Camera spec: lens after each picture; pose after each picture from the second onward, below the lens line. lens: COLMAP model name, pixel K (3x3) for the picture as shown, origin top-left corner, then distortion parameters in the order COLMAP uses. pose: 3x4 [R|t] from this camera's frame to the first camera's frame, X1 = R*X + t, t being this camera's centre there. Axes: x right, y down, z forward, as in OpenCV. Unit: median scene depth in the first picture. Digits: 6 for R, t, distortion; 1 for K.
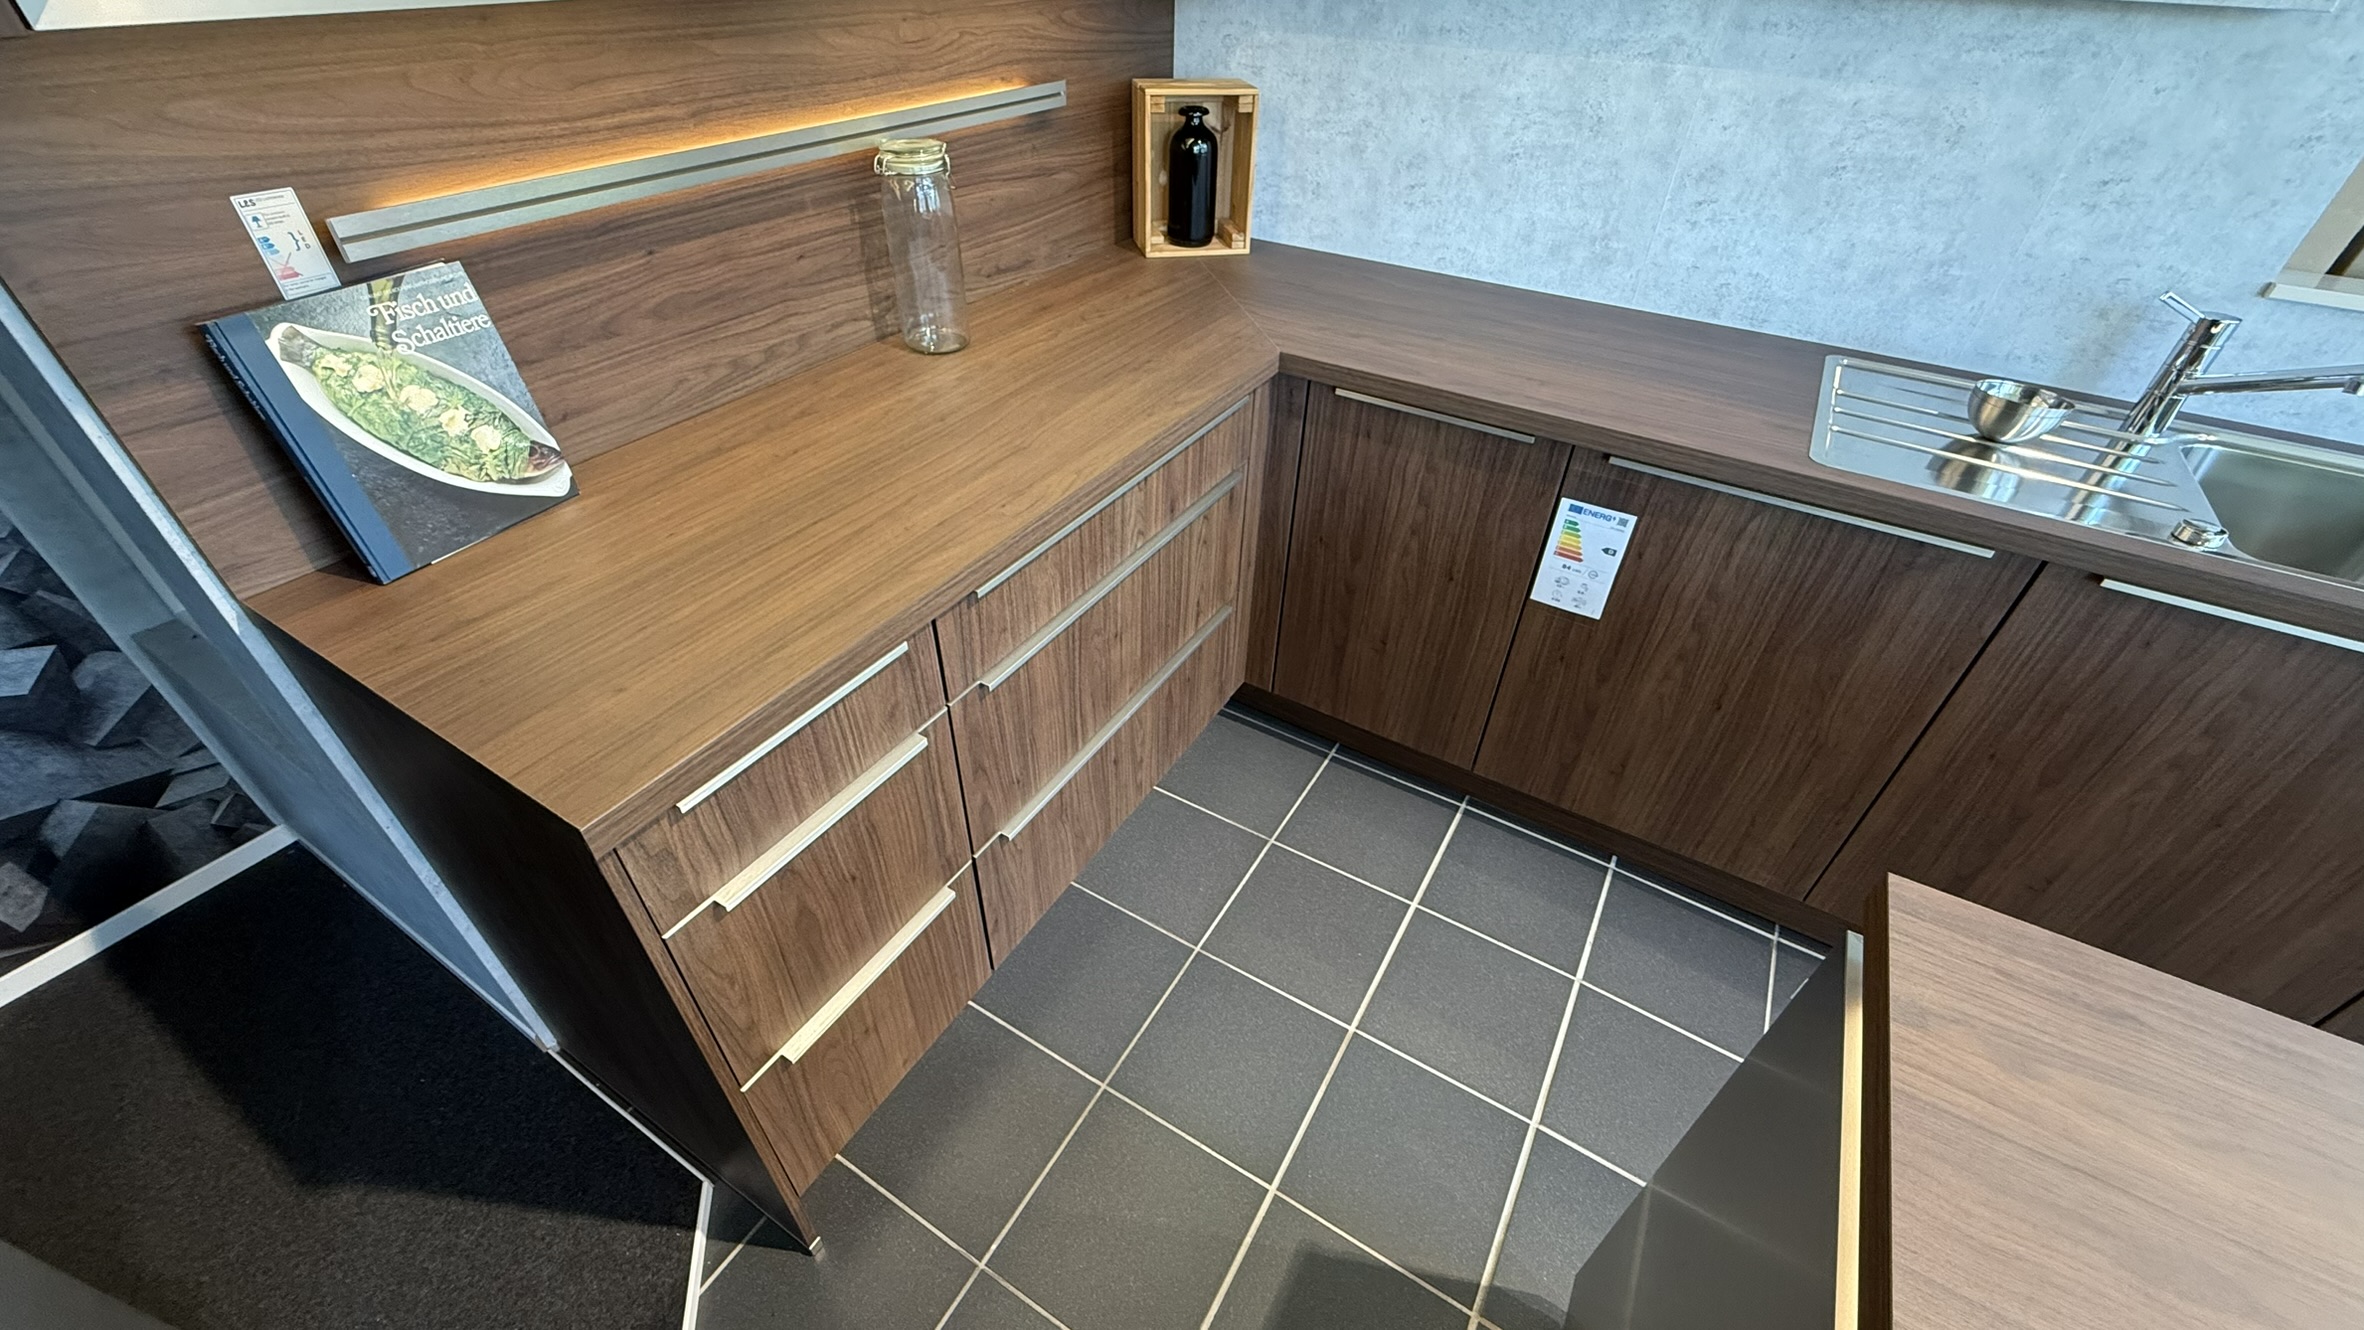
lens RADIAL K [[943.0, 0, 1175.0], [0, 943.0, 663.0], [0, 0, 1]] dist [0.001115, -0.000556]
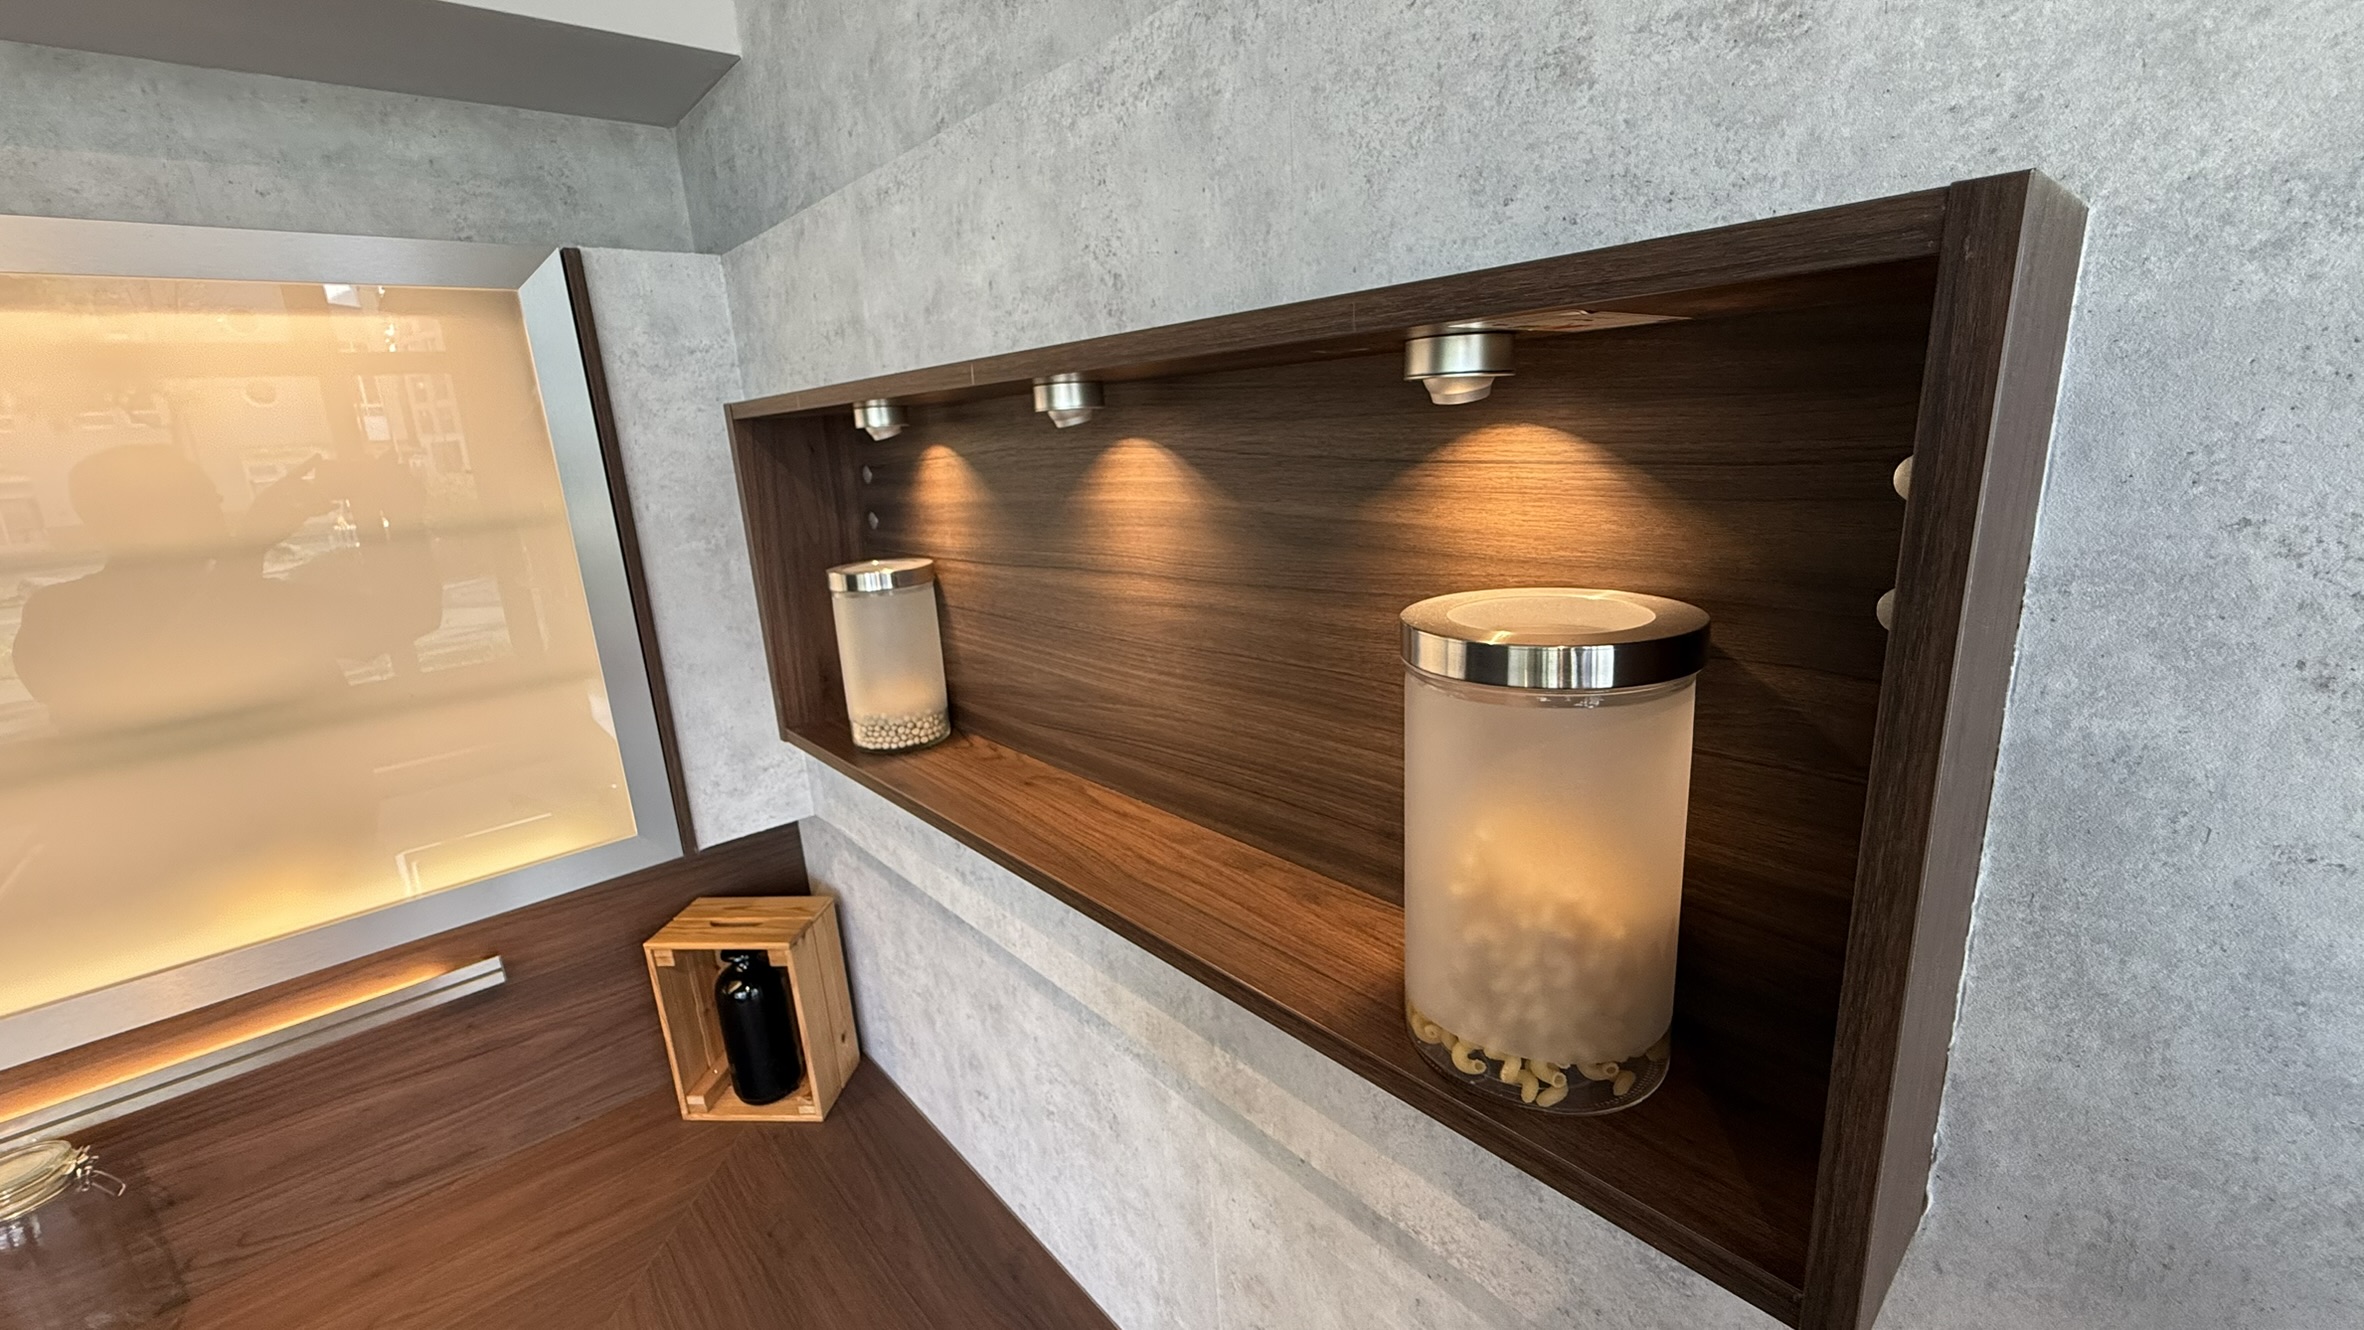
lens RADIAL K [[943.0, 0, 1178.9], [0, 943.0, 663.6], [0, 0, 1]] dist [0.001115, -0.000556]
pose [[0.949644, -0.004108, -0.313304, 0.750574], [-0.125196, 0.911652, -0.391430, -0.678081], [0.287232, 0.410943, 0.865230, 0.429039]]
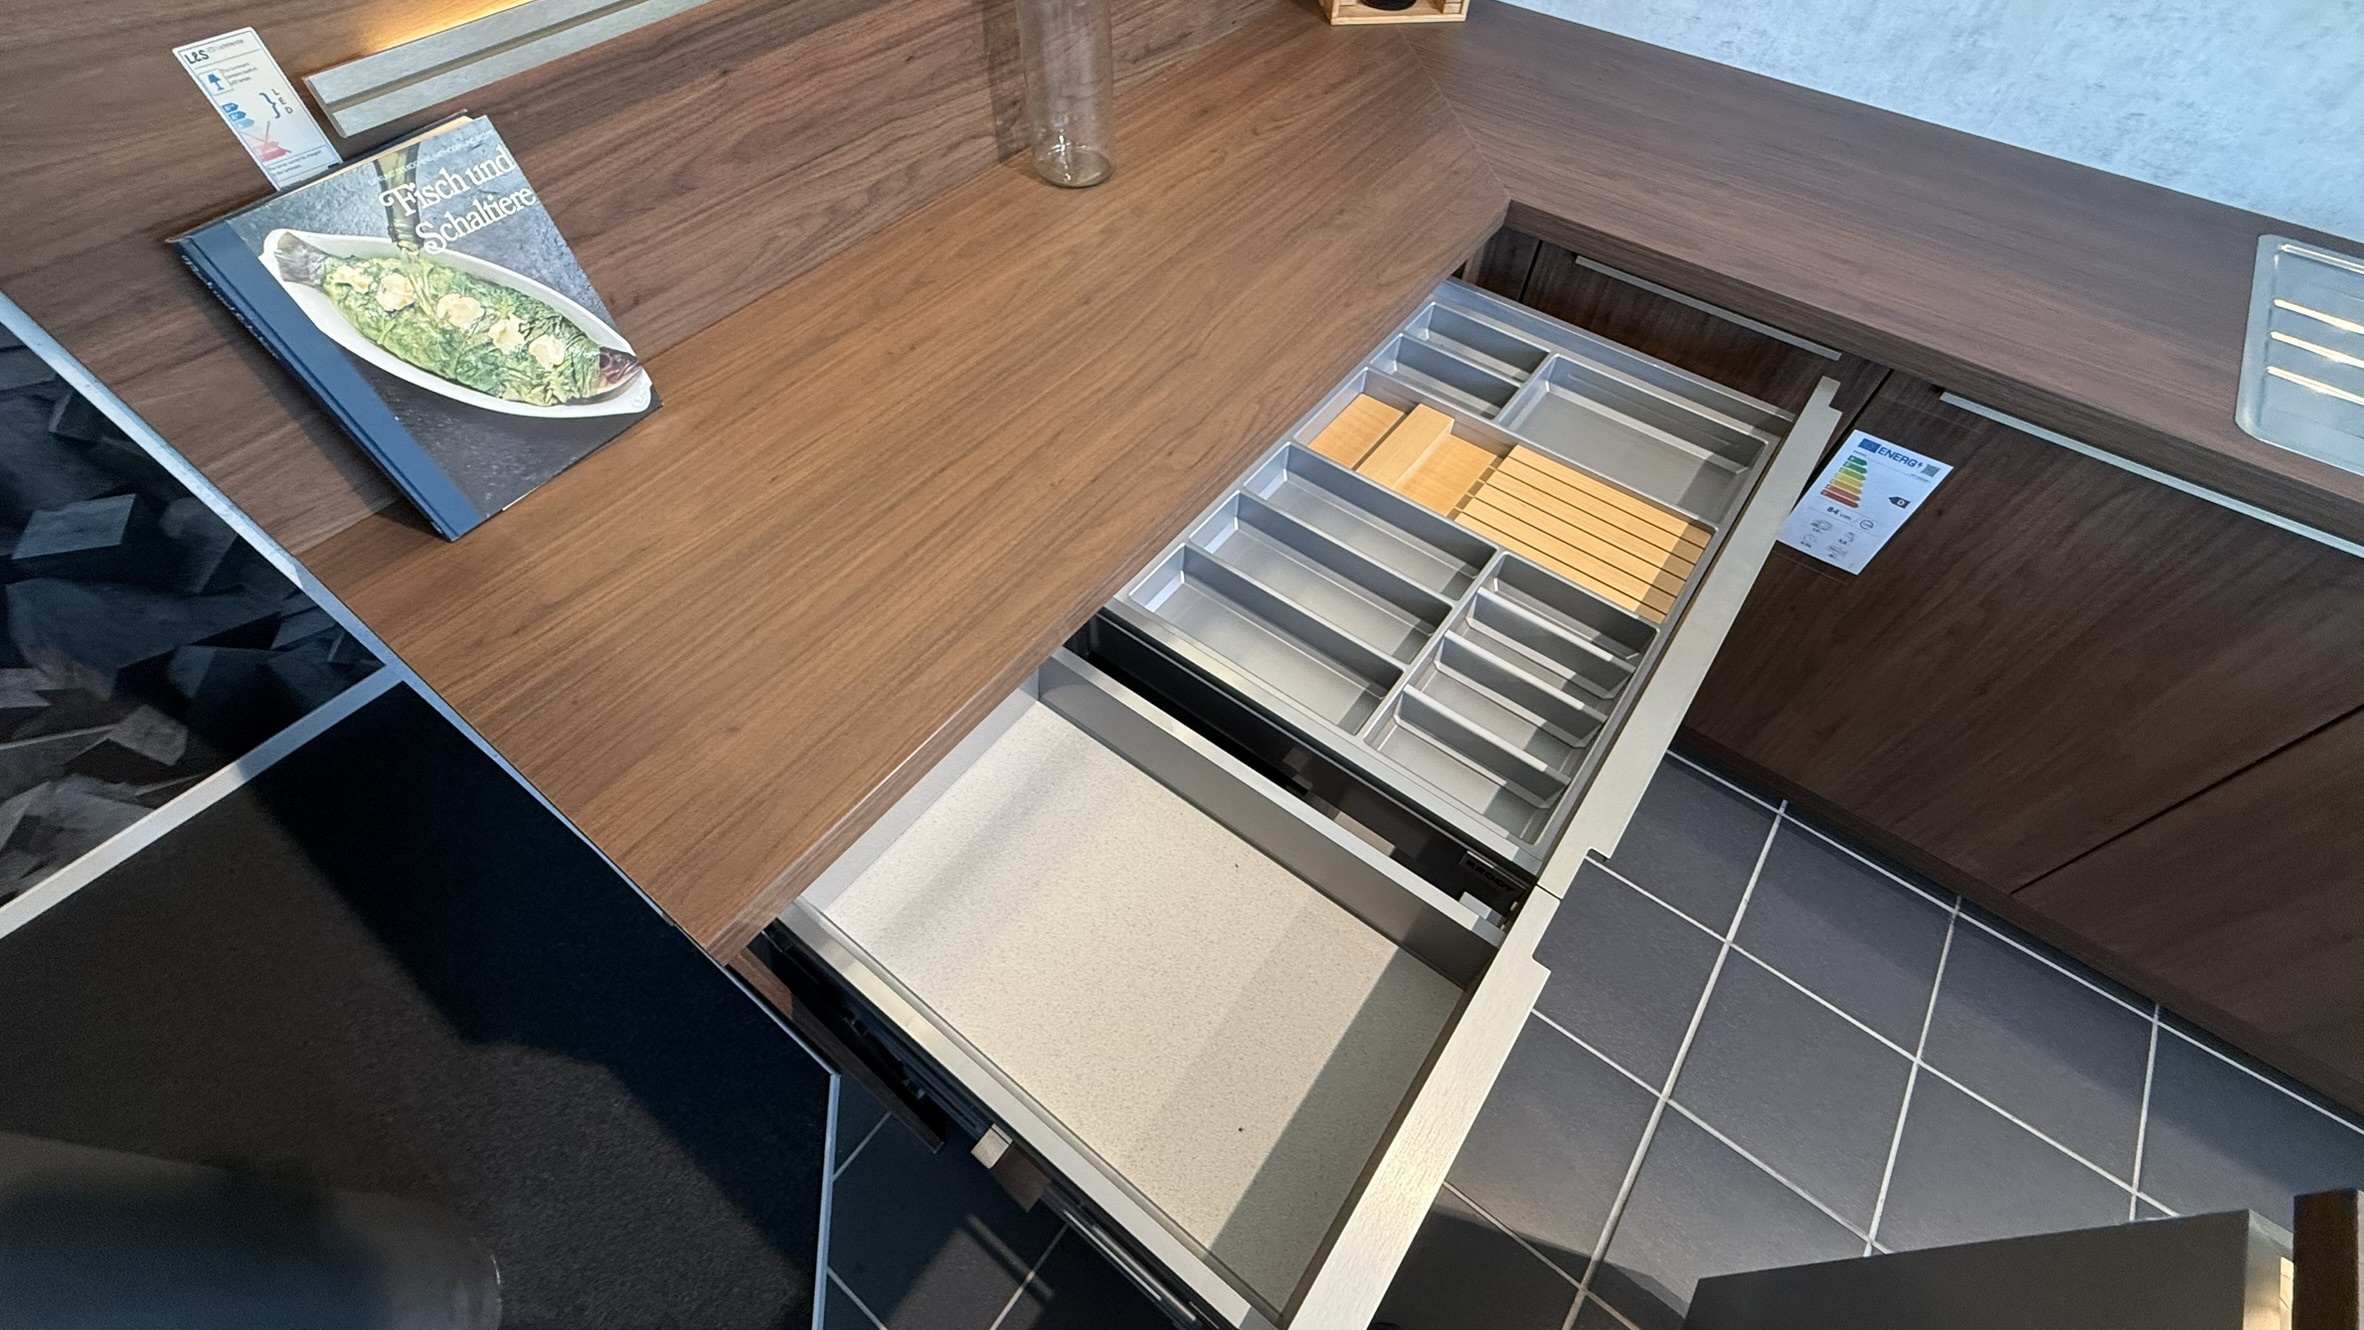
lens RADIAL K [[943.0, 0, 1174.4], [0, 943.0, 662.8], [0, 0, 1]] dist [0.001115, -0.000556]
pose [[0.994604, 0.079781, -0.066316, -0.085944], [-0.059775, 0.963154, 0.262222, -0.158373], [0.084793, -0.256843, 0.962726, 0.141116]]
